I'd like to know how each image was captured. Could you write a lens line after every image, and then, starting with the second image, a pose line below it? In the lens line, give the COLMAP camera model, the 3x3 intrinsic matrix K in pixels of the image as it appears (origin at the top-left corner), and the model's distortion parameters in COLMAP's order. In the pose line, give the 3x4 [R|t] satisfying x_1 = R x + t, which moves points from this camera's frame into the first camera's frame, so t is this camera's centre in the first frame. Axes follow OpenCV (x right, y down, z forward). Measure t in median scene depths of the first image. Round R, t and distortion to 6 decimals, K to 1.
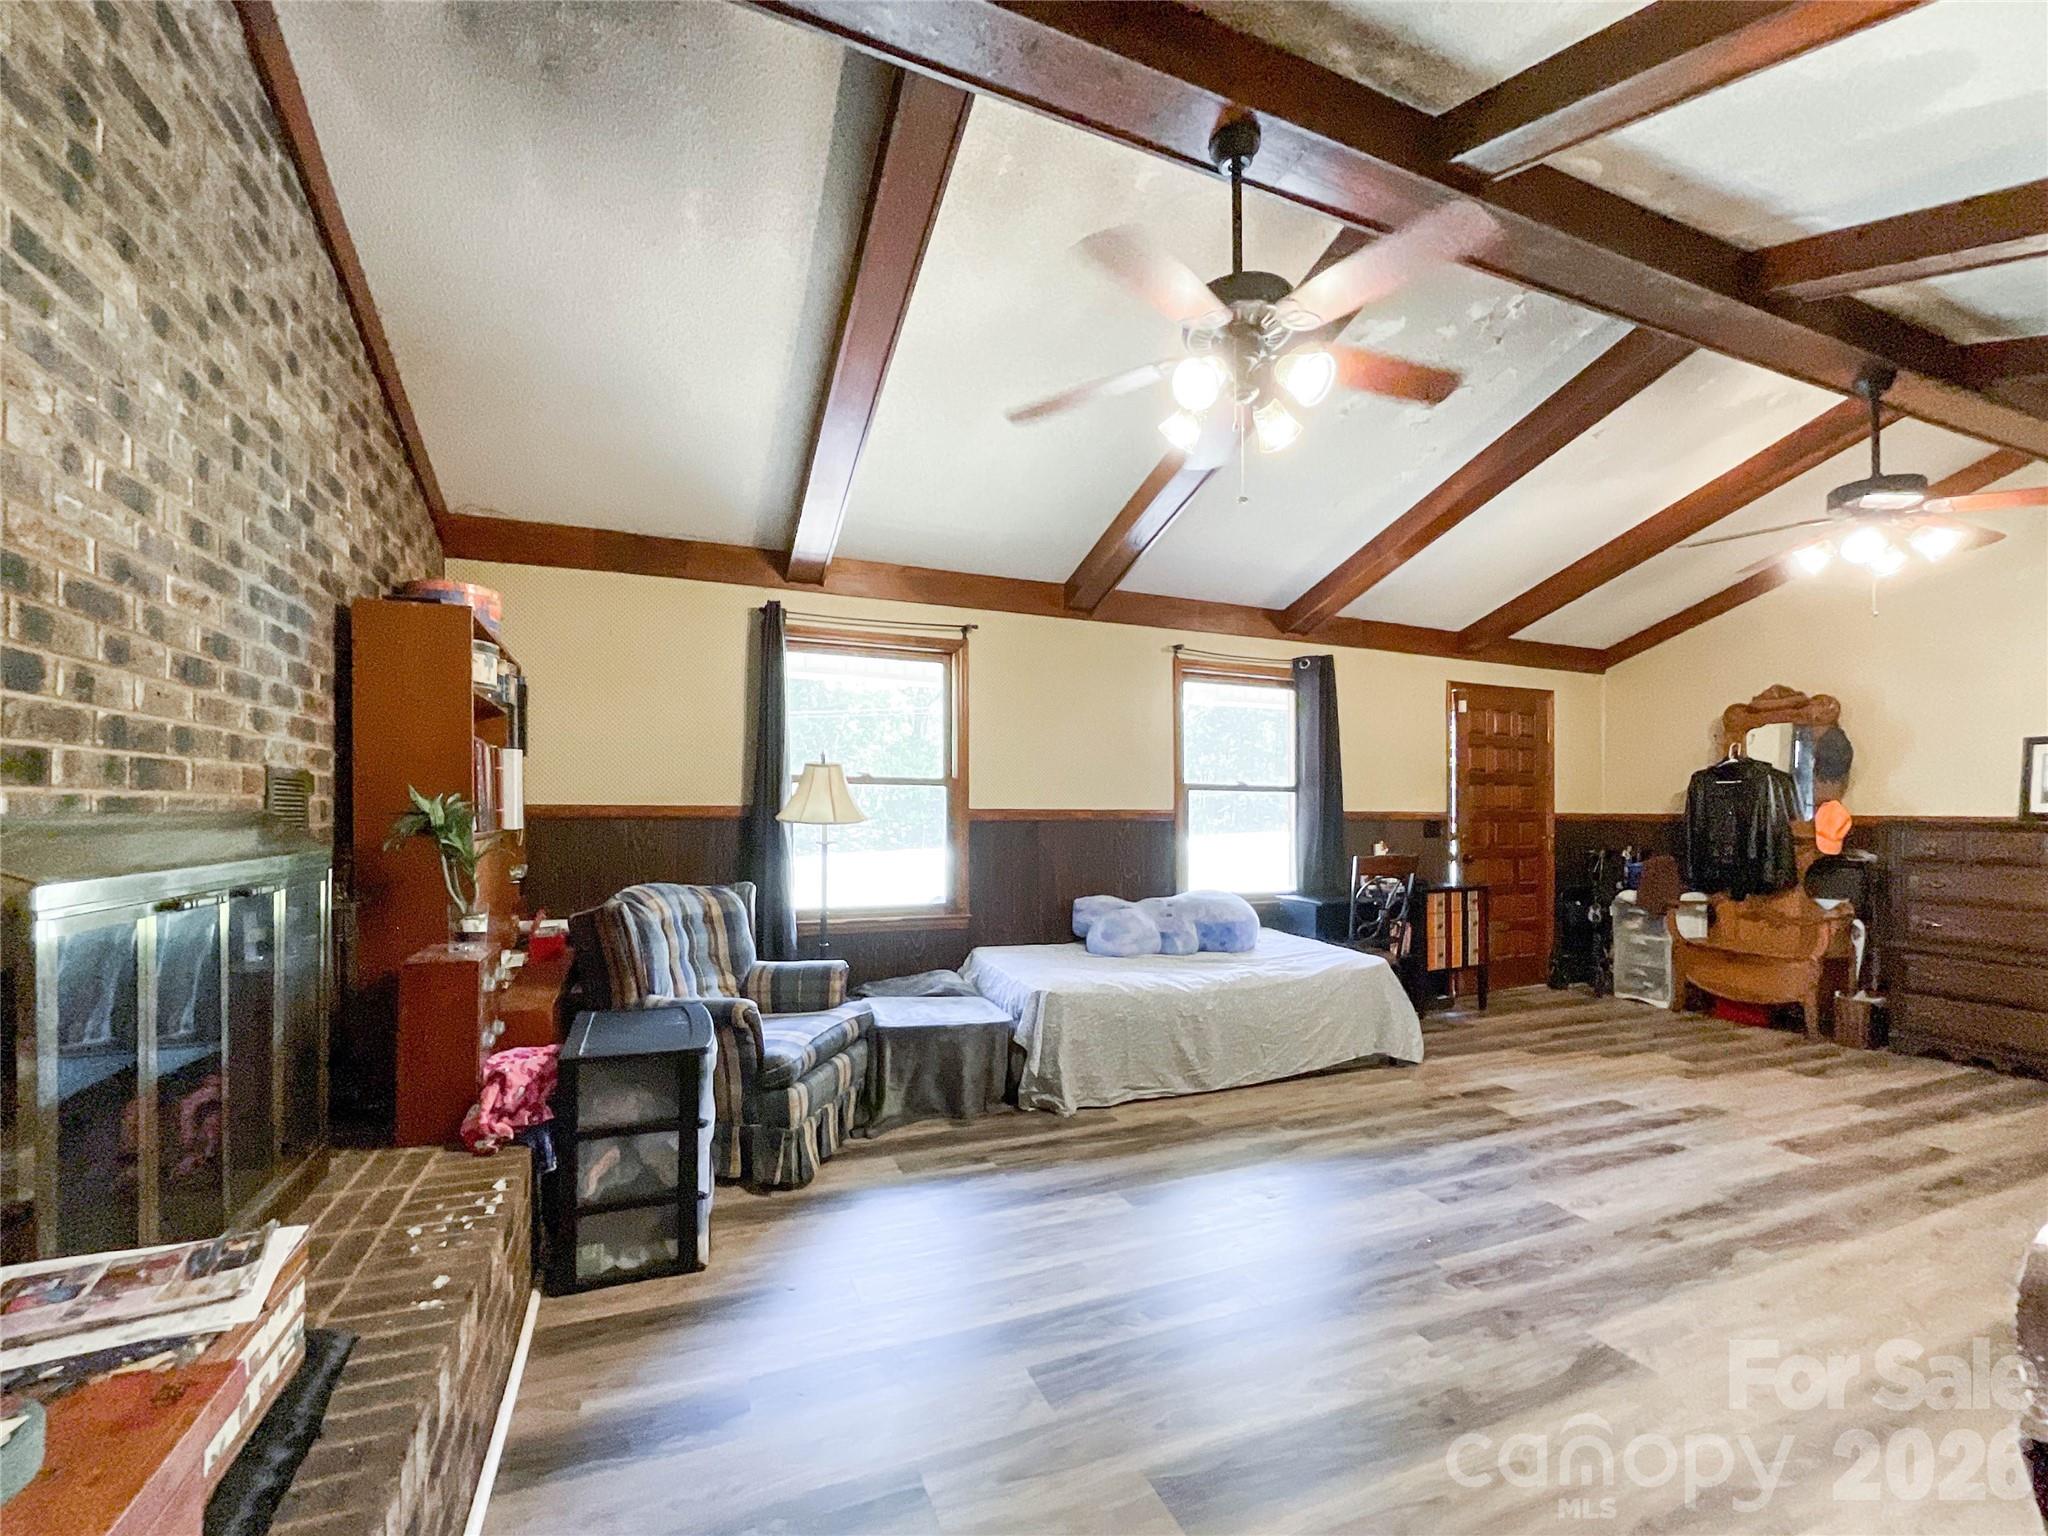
lens RADIAL K [[873.7, 0, 1025.9], [0, 873.7, 810.1], [0, 0, 1]] dist [-0.025370, 0.018382]
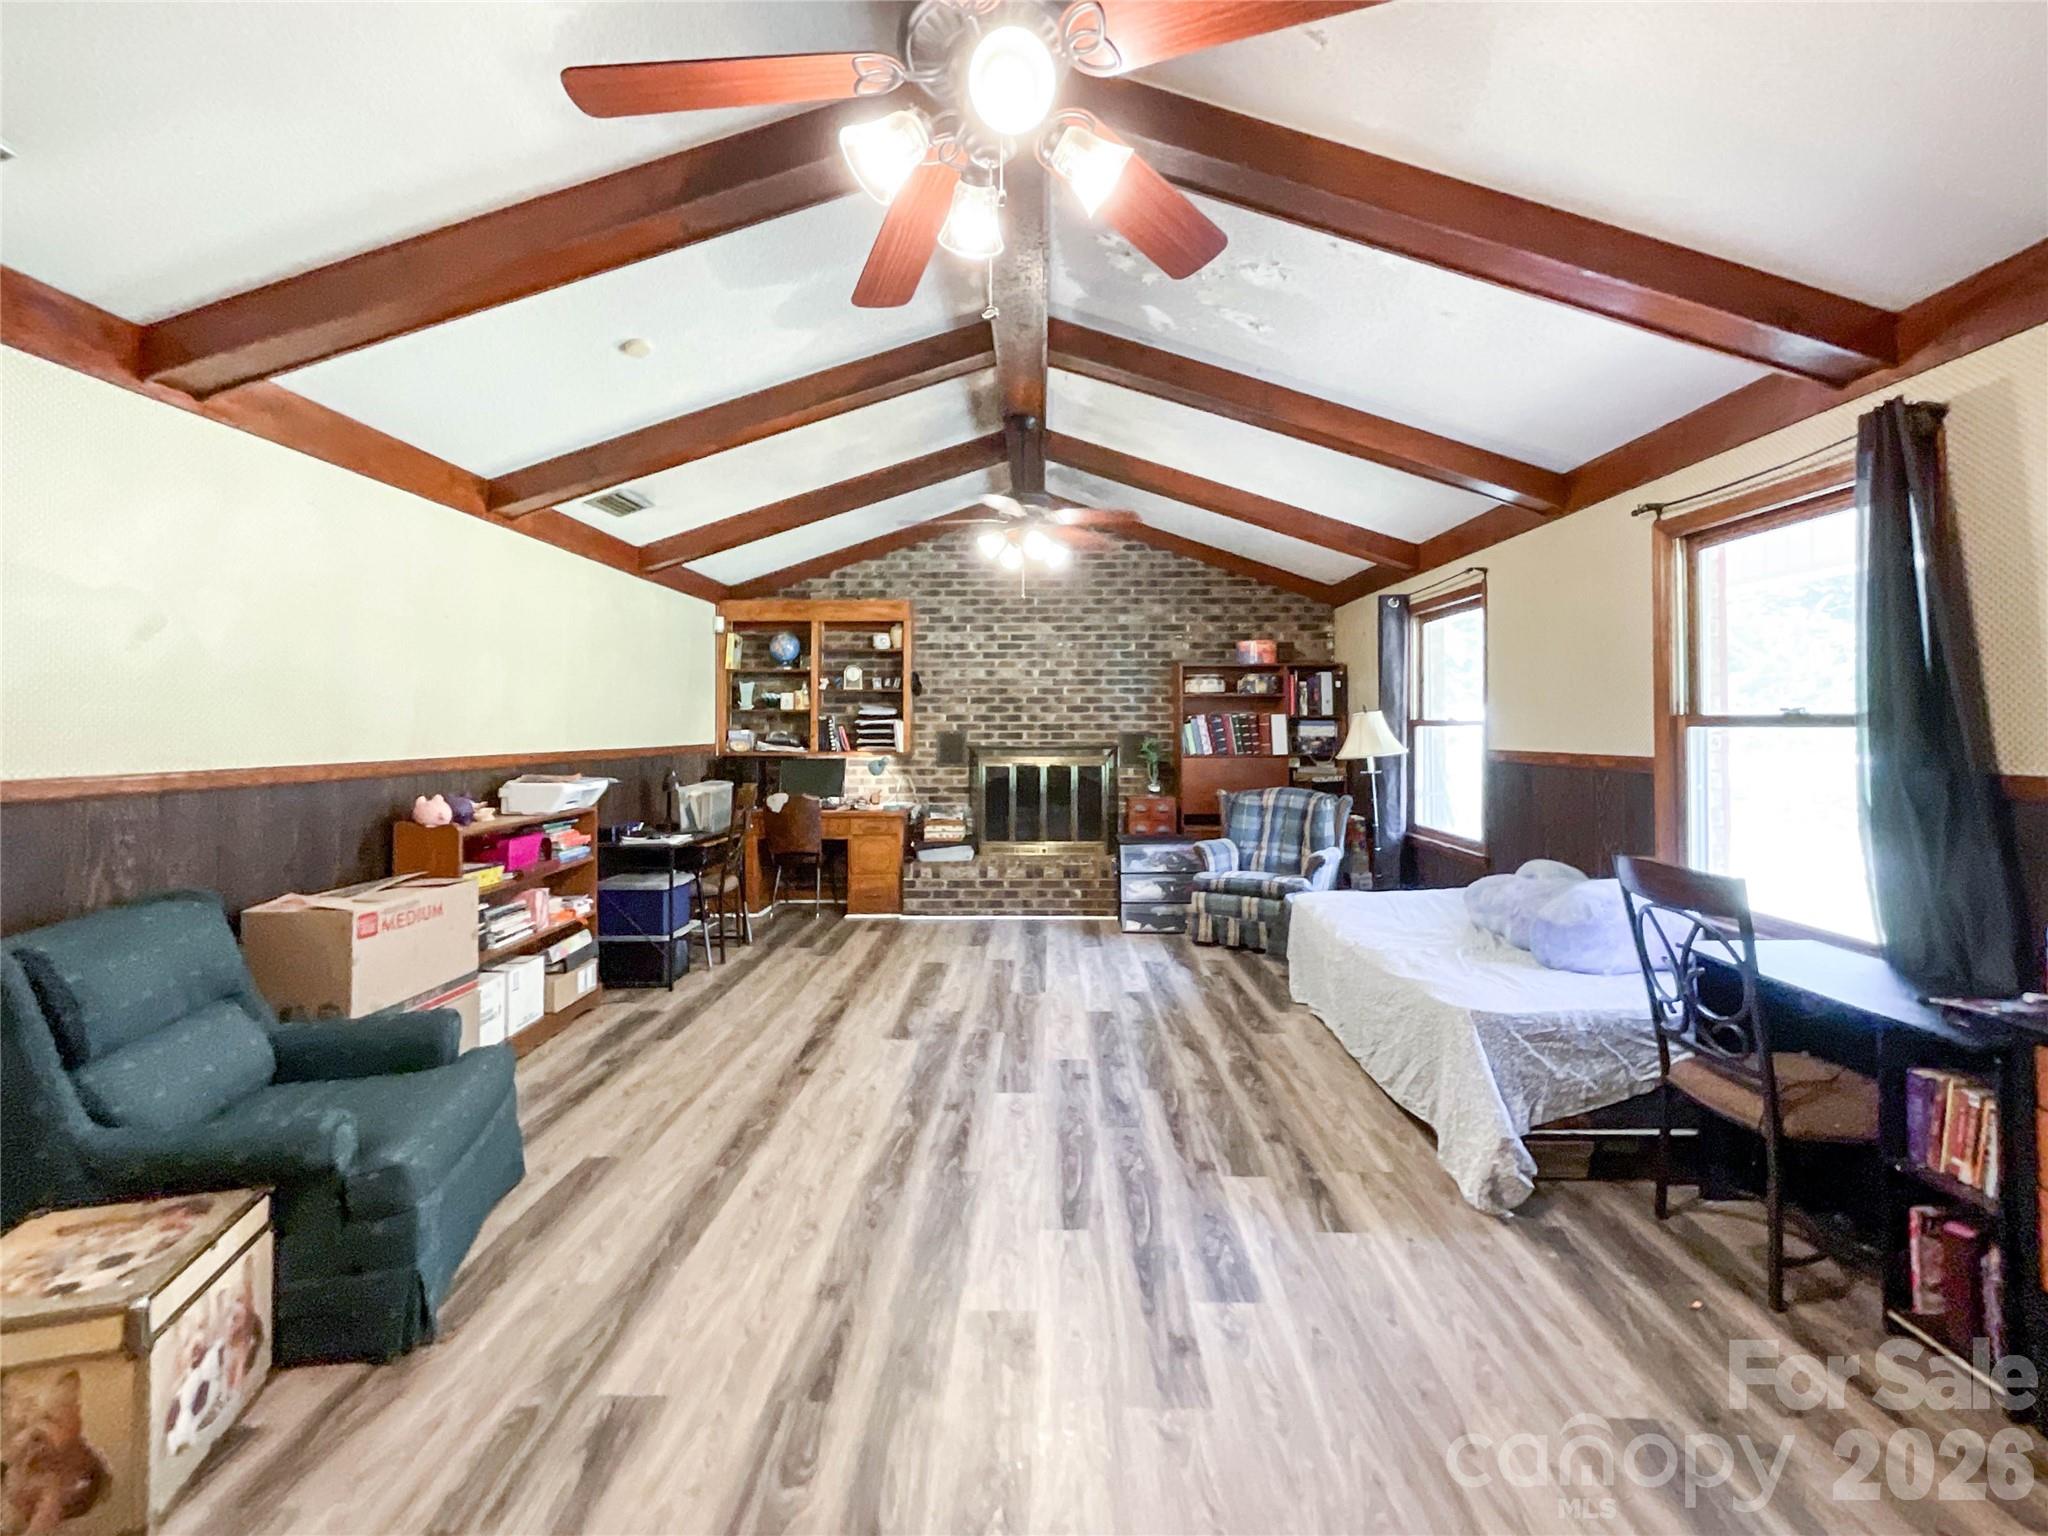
lens RADIAL K [[891.8, 0, 1020.3], [0, 891.8, 719.3], [0, 0, 1]] dist [-0.003940, -0.000710]
pose [[-0.417408, -0.011336, -0.908649, 1.167960], [0.001430, 0.999913, -0.013131, -0.024841], [0.908718, -0.006780, -0.417355, 1.020023]]
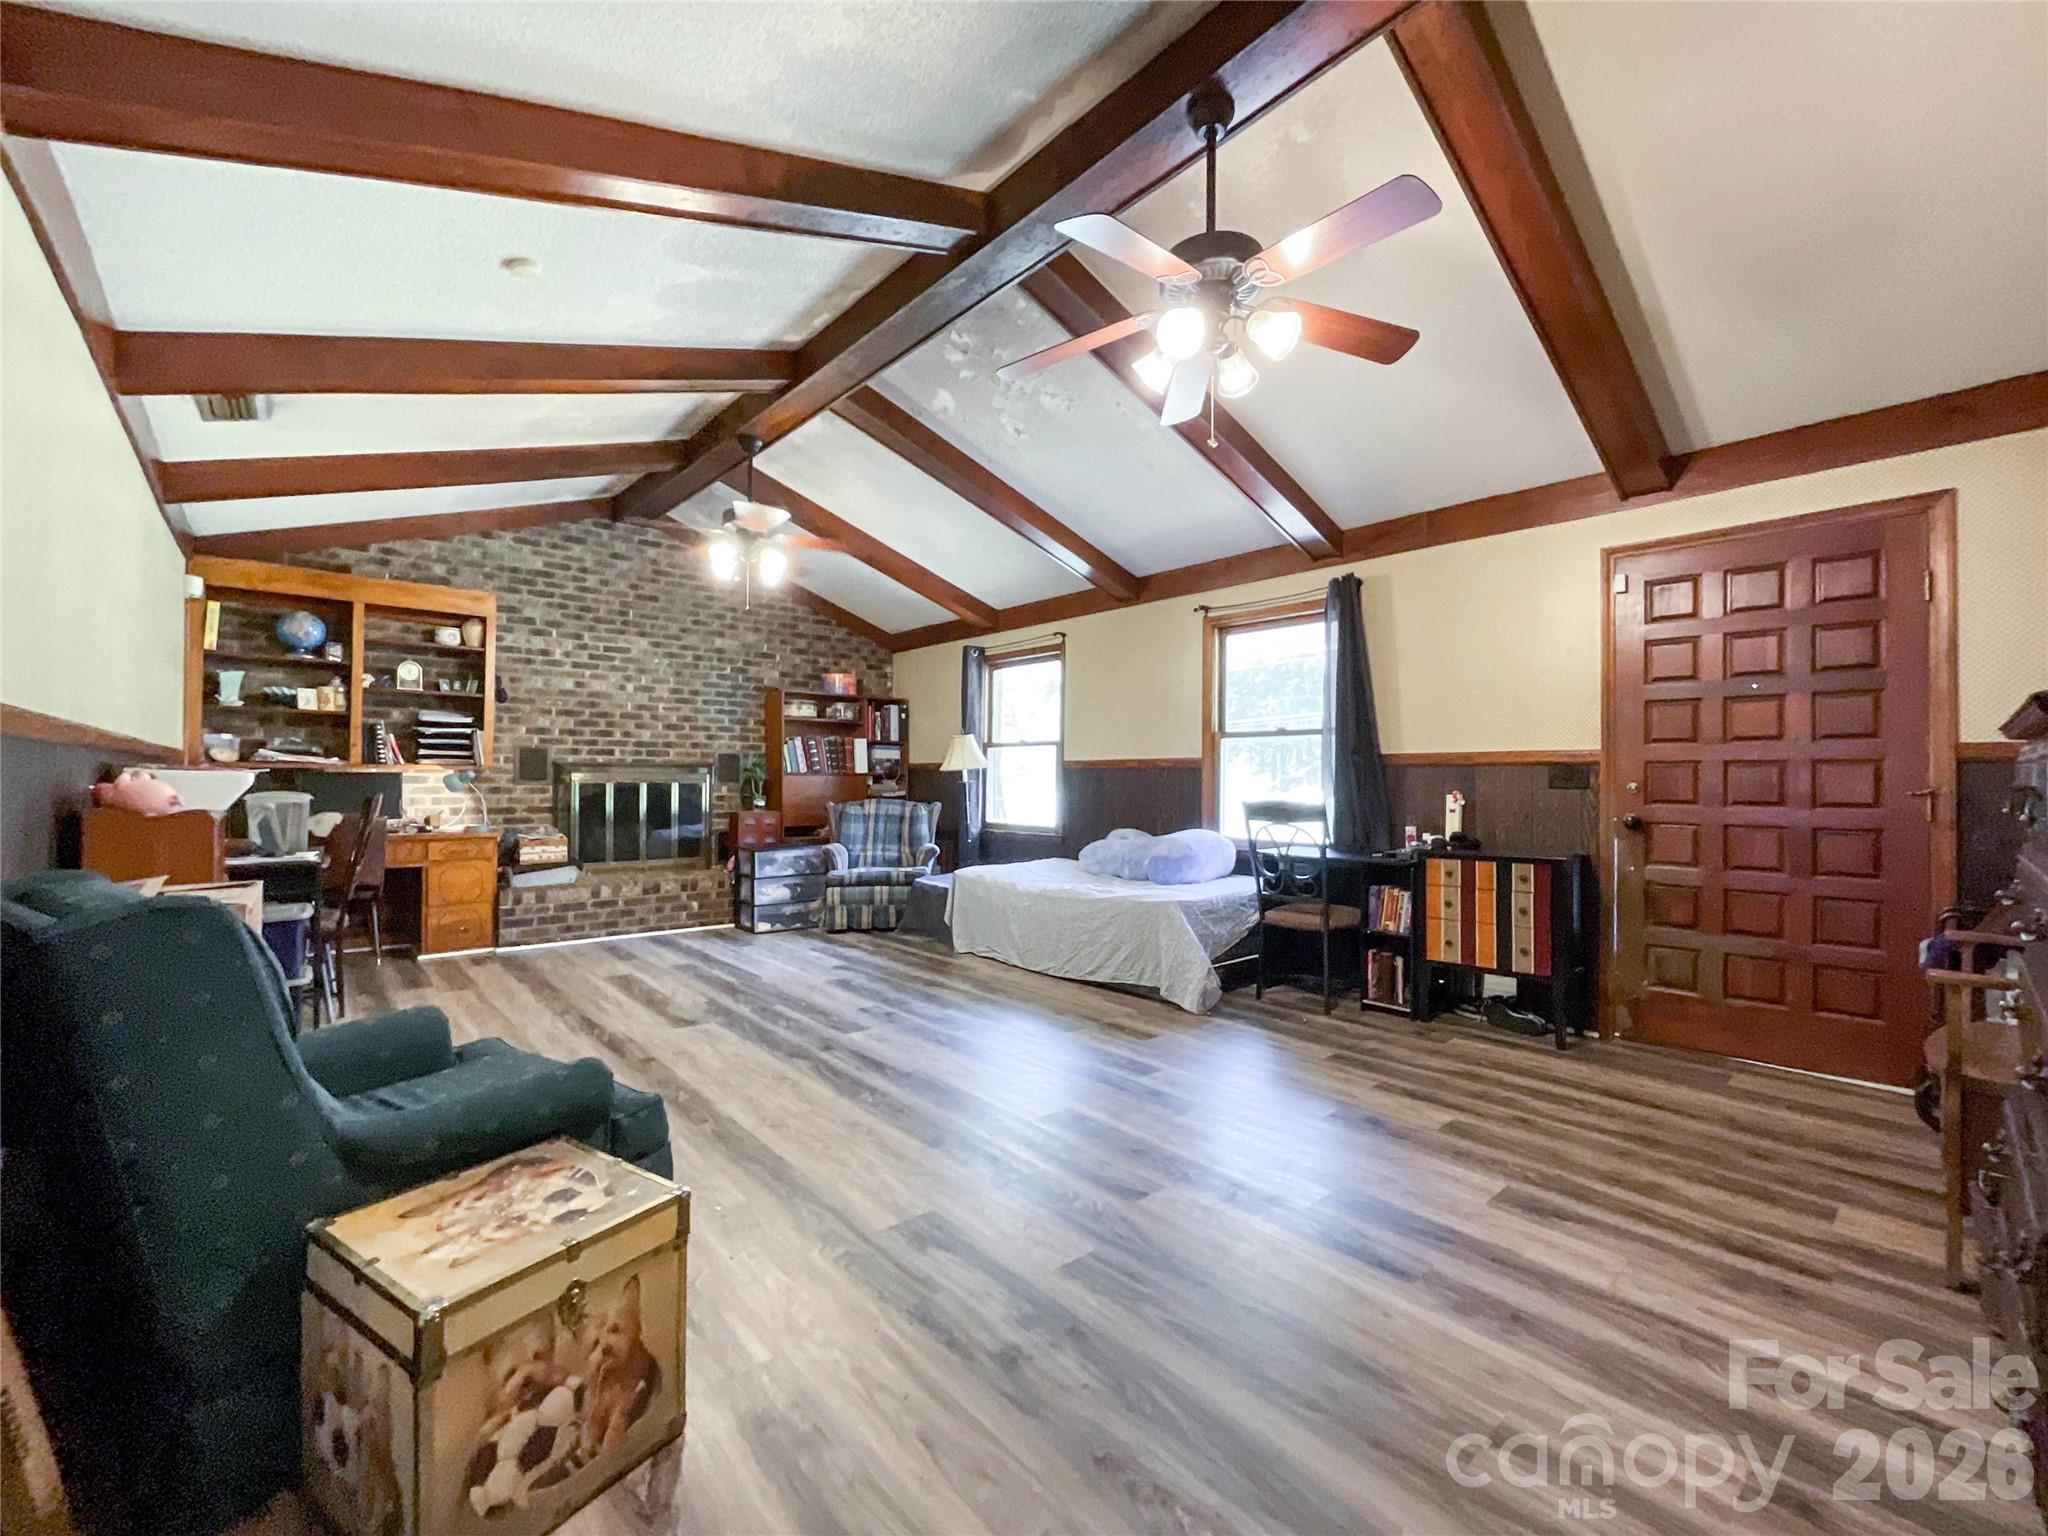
lens RADIAL K [[875.4, 0, 1036.9], [0, 875.4, 779.0], [0, 0, 1]] dist [-0.002301, 0.000134]
pose [[0.310689, -0.005578, -0.950495, 1.381976], [-0.001250, 0.999980, -0.006277, 0.041151], [0.950511, 0.003139, 0.310675, 0.556537]]
